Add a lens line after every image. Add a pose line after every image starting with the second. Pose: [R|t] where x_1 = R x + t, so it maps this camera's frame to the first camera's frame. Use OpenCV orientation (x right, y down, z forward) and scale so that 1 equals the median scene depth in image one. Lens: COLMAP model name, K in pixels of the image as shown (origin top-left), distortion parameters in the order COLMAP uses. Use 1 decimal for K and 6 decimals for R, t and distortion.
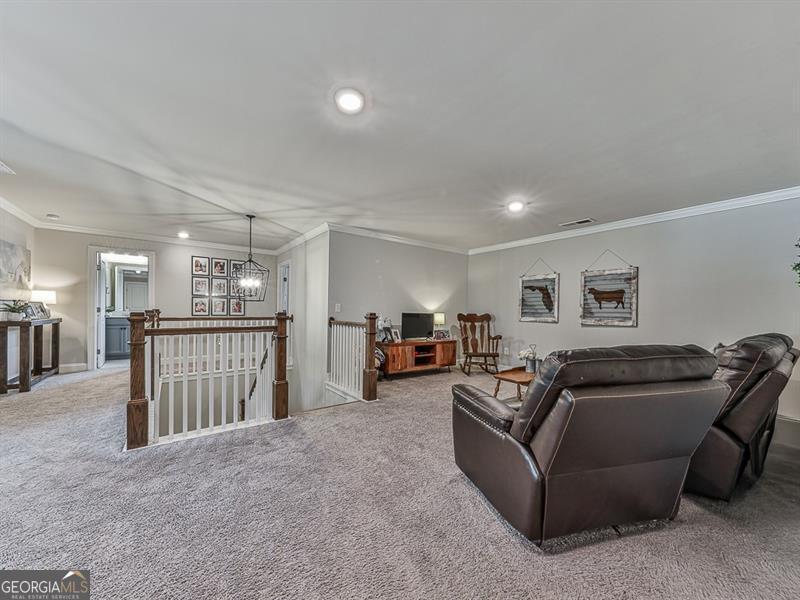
lens RADIAL K [[296.4, 0, 399.8], [0, 296.4, 316.3], [0, 0, 1]] dist [0.000927, 0.000002]
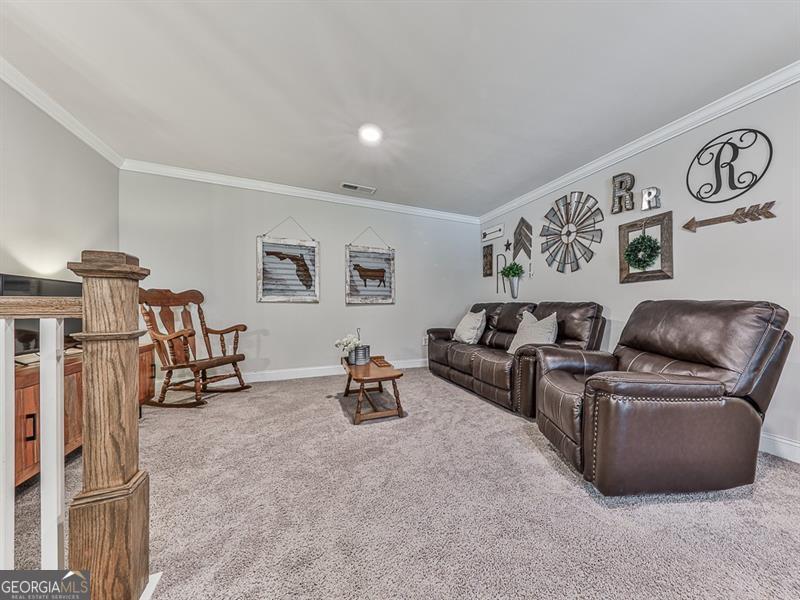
lens RADIAL K [[312.4, 0, 400.2], [0, 312.4, 309.1], [0, 0, 1]] dist [0.000683, 0.000050]
pose [[0.162507, -0.016640, 0.986567, -0.275269], [0.016248, 0.999767, 0.014186, 0.031290], [-0.986574, 0.013725, 0.162740, 0.640712]]
